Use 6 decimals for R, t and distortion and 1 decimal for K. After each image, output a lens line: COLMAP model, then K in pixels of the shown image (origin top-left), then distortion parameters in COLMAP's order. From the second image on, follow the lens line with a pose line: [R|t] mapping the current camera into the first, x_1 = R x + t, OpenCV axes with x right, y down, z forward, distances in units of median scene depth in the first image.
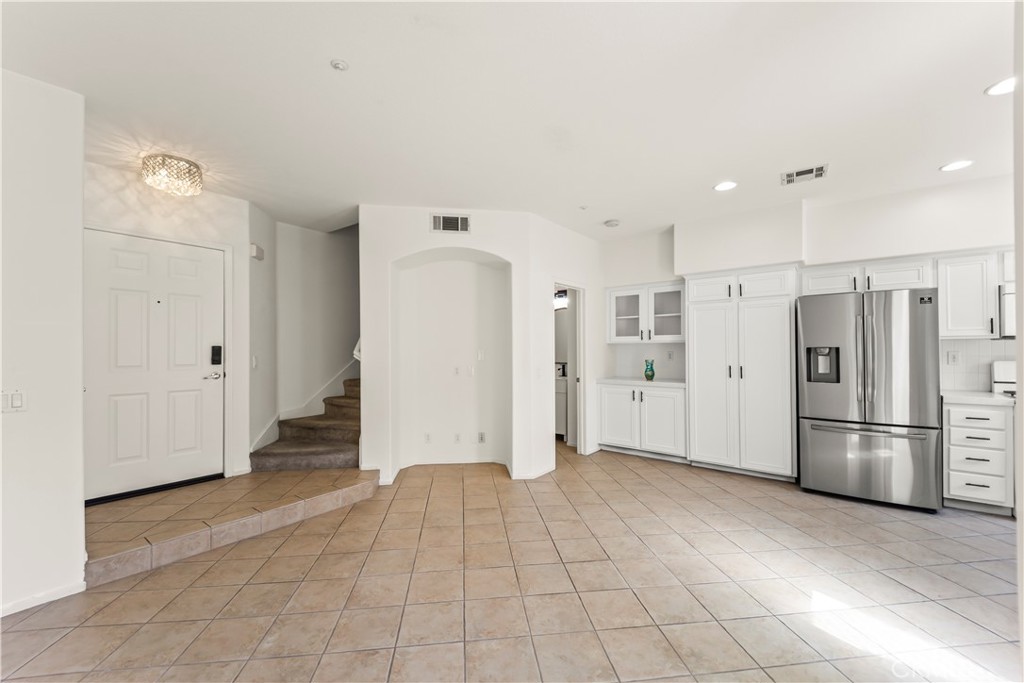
lens RADIAL K [[410.9, 0, 510.3], [0, 410.9, 345.5], [0, 0, 1]] dist [0.018213, -0.010085]
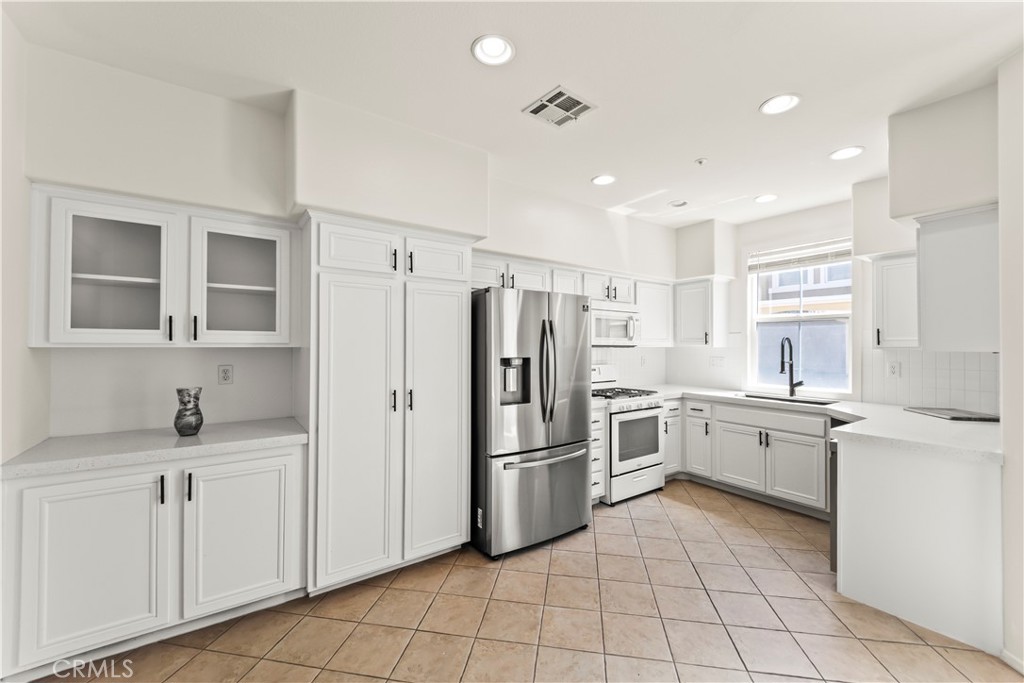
lens RADIAL K [[410.9, 0, 508.9], [0, 410.9, 339.6], [0, 0, 1]] dist [0.018213, -0.010085]
pose [[0.282539, 0.015408, 0.959132, 0.031780], [-0.013564, 0.999835, -0.012067, -0.018106], [-0.959160, -0.009600, 0.282701, 0.753718]]
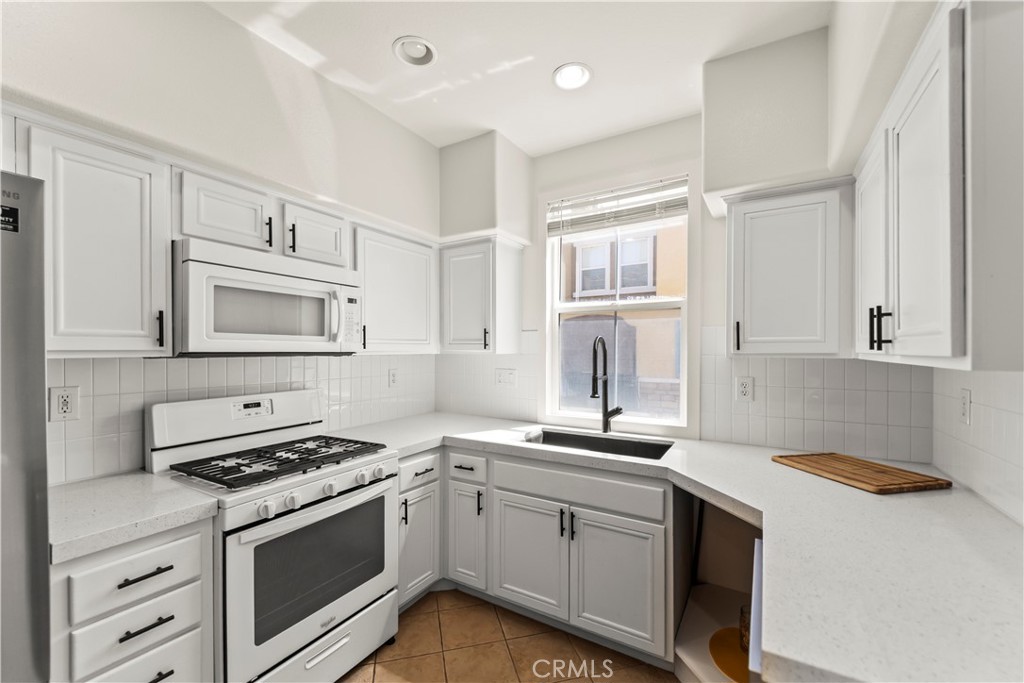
lens RADIAL K [[410.9, 0, 512.6], [0, 410.9, 349.1], [0, 0, 1]] dist [0.018213, -0.010085]
pose [[-0.129392, 0.003794, 0.991586, 0.595358], [-0.009081, 0.999946, -0.005011, -0.023538], [-0.991552, -0.009653, -0.129350, 0.598507]]
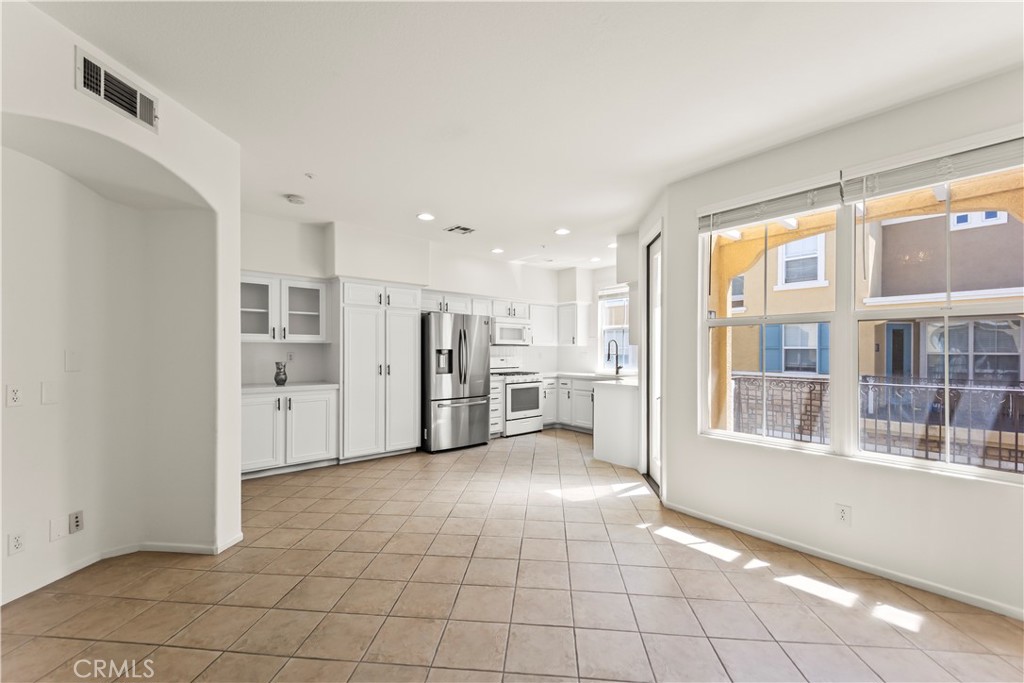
lens RADIAL K [[410.9, 0, 512.4], [0, 410.9, 350.5], [0, 0, 1]] dist [0.018213, -0.010085]
pose [[0.204634, 0.004205, 0.978830, -0.557647], [-0.013166, 0.999912, -0.001543, 0.007322], [-0.978750, -0.012572, 0.204671, 0.450083]]
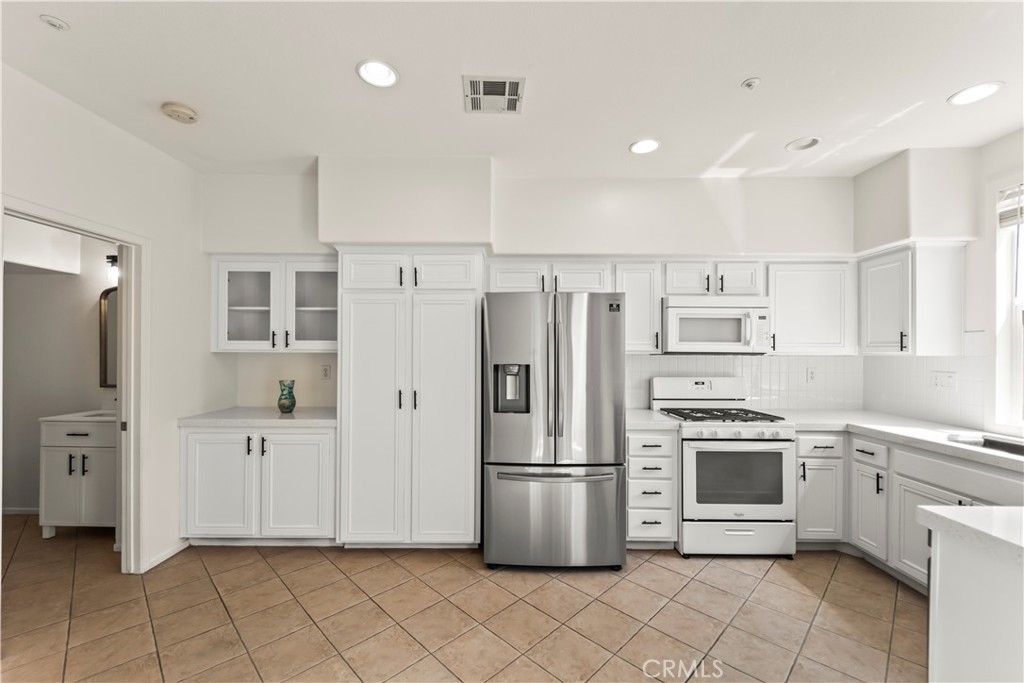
lens RADIAL K [[410.9, 0, 510.7], [0, 410.9, 350.2], [0, 0, 1]] dist [0.018213, -0.010085]
pose [[0.787669, 0.007846, 0.616049, 0.294048], [-0.012758, 0.999912, 0.003578, -0.021757], [-0.615967, -0.010677, 0.787700, 0.412635]]
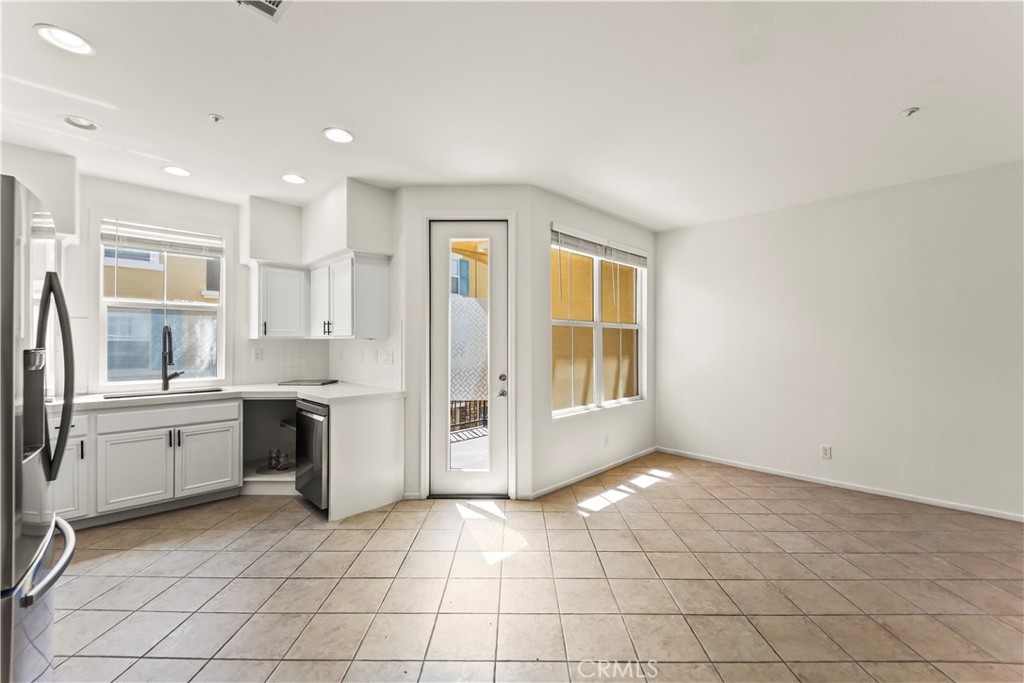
lens RADIAL K [[410.9, 0, 512.1], [0, 410.9, 339.2], [0, 0, 1]] dist [0.018213, -0.010085]
pose [[-0.991795, 0.005531, 0.127716, 0.304048], [0.003356, 0.999846, -0.017244, 0.002443], [-0.127792, -0.016674, -0.991661, 1.207430]]
